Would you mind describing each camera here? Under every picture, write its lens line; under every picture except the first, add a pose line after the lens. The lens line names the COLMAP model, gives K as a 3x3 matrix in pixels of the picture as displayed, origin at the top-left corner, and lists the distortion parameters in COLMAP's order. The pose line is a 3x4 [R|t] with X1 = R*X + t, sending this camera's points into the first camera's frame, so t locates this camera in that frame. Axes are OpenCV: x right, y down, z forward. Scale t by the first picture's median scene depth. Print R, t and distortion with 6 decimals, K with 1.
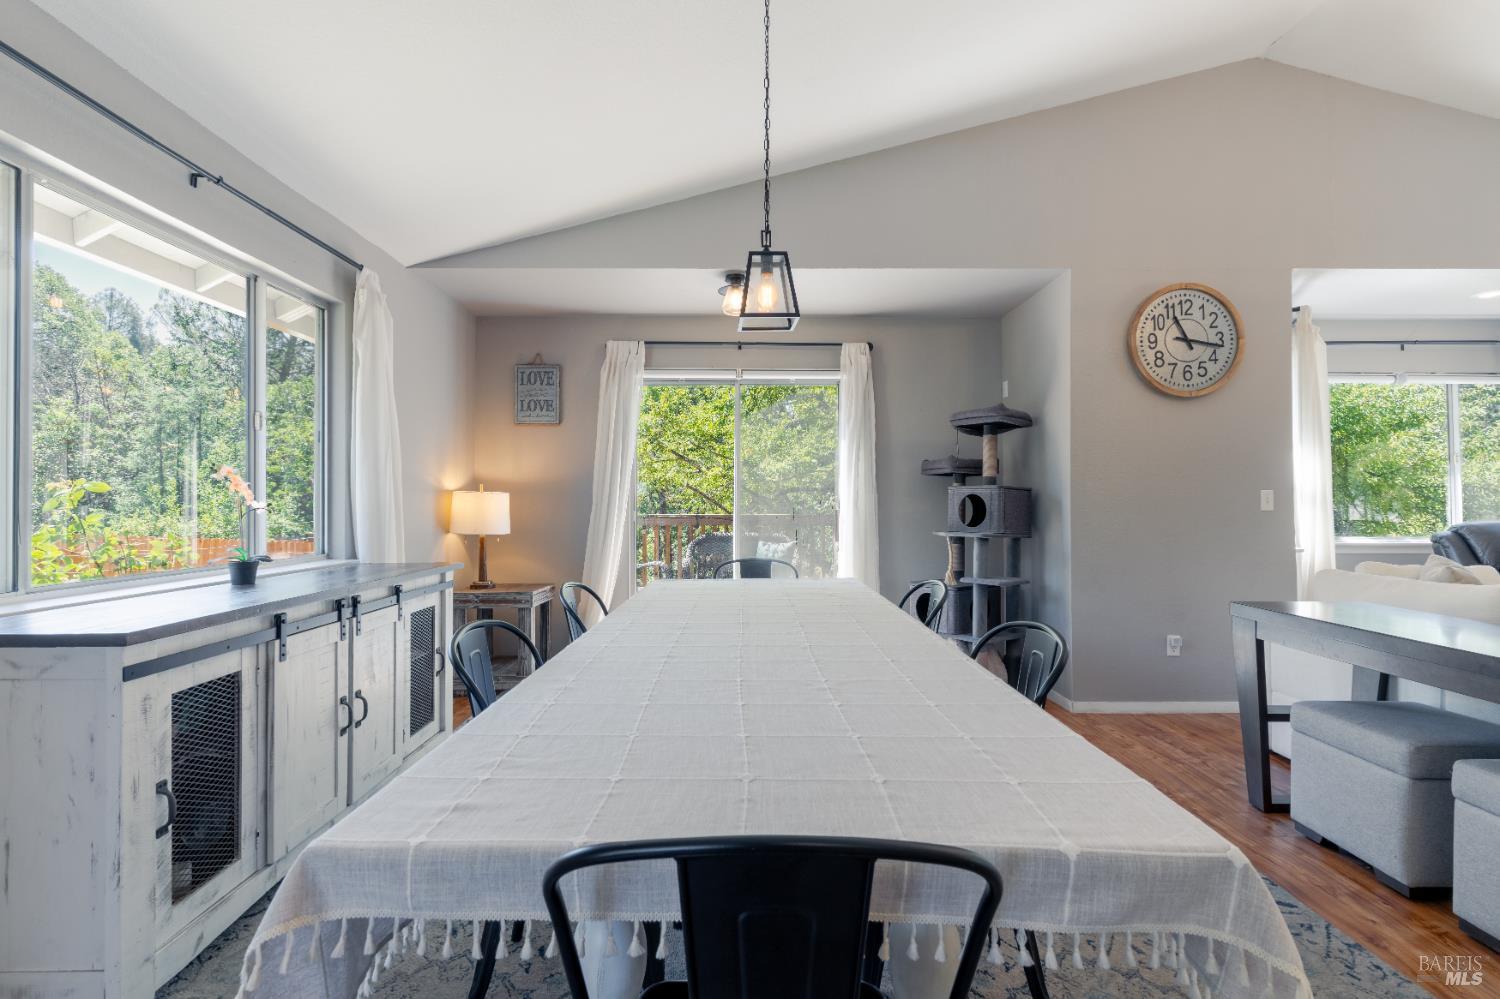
lens RADIAL K [[708.2, 0, 748.9], [0, 708.2, 497.3], [0, 0, 1]] dist [0.001279, 0.000399]
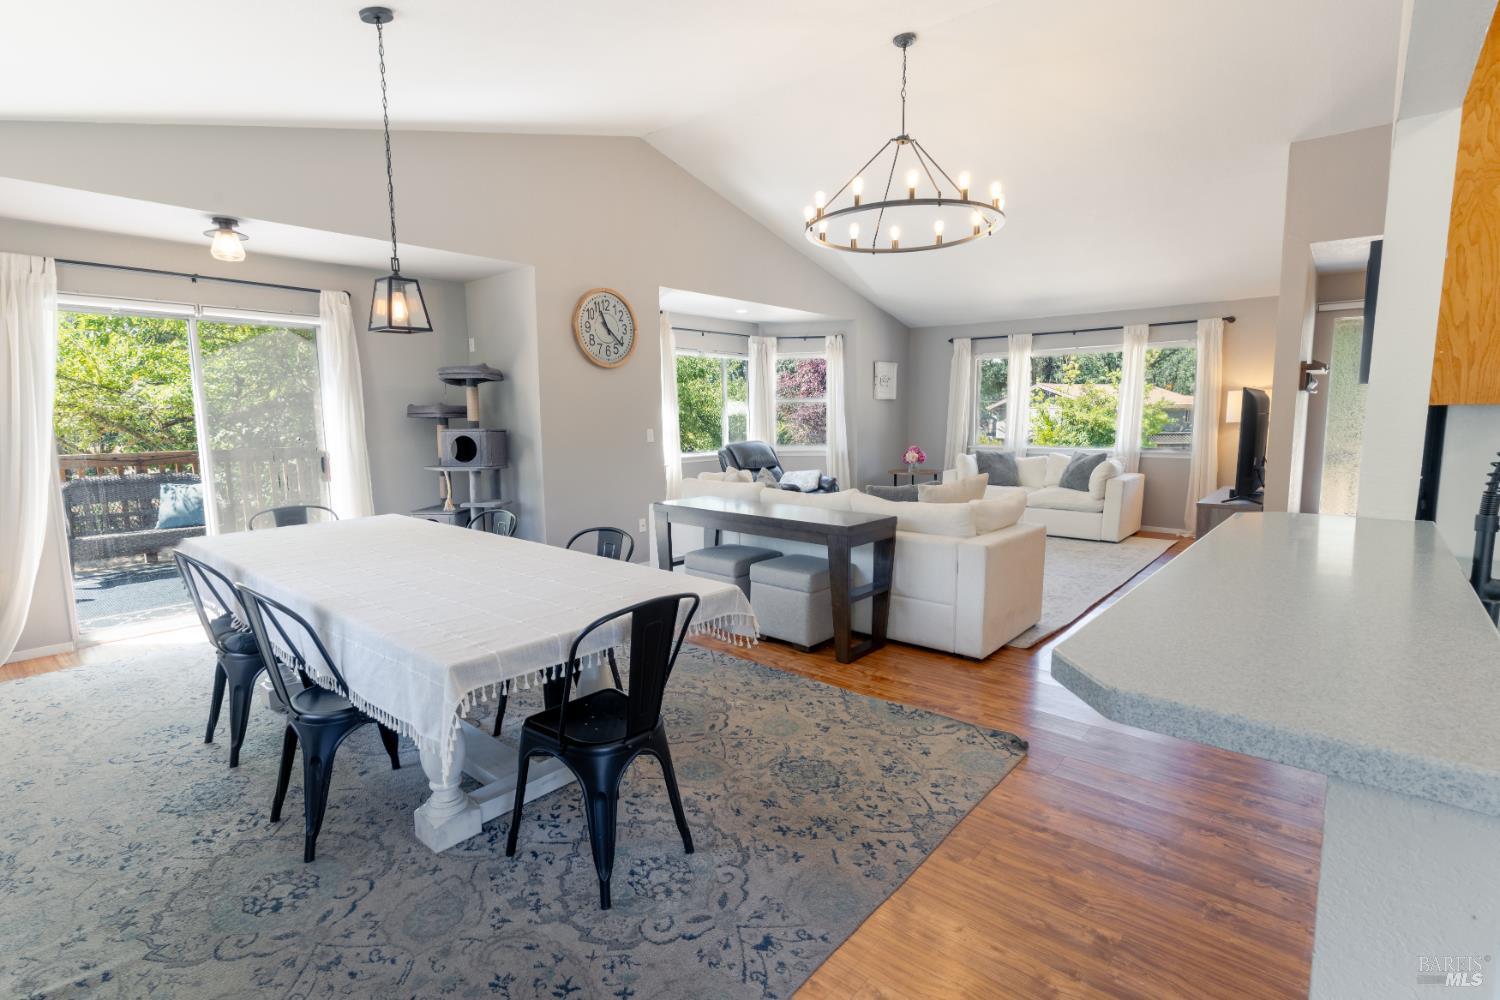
lens RADIAL K [[708.2, 0, 748.9], [0, 708.2, 497.8], [0, 0, 1]] dist [0.001279, 0.000399]
pose [[0.660083, -0.096562, 0.744961, -0.313812], [0.002027, 0.991929, 0.126778, -0.057842], [-0.751190, -0.082174, 0.654951, -0.211315]]
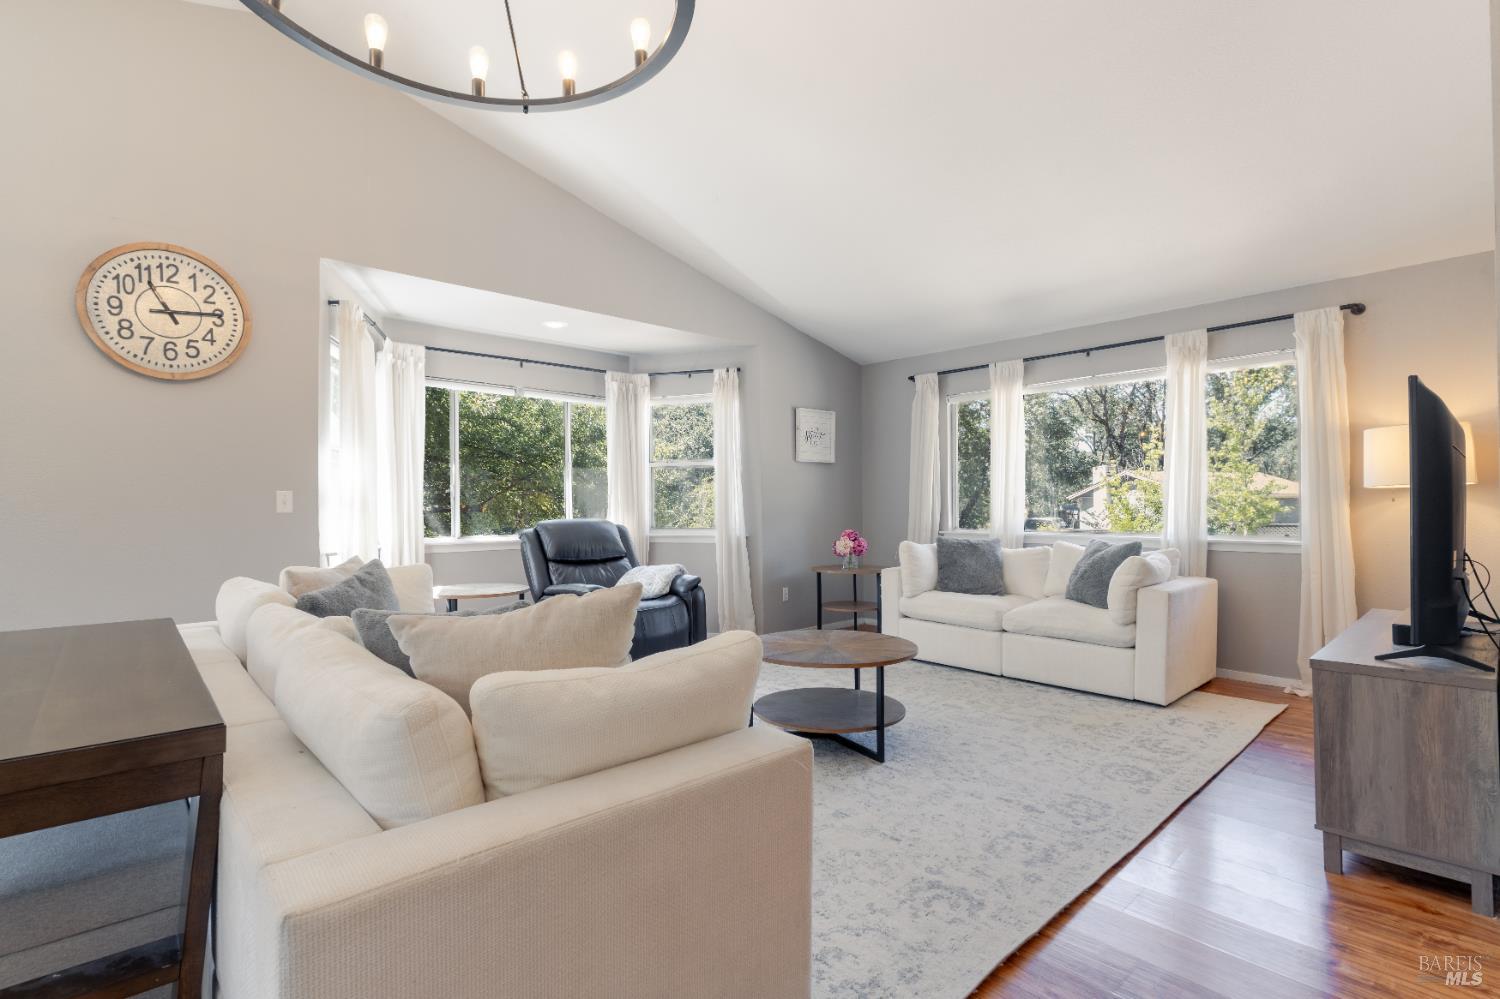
lens RADIAL K [[708.2, 0, 748.9], [0, 708.2, 497.3], [0, 0, 1]] dist [0.001279, 0.000399]
pose [[0.744294, 0.002531, 0.667847, 0.563466], [-0.000945, 0.999996, -0.002737, 0.000477], [-0.667851, 0.001406, 0.744293, -0.087766]]
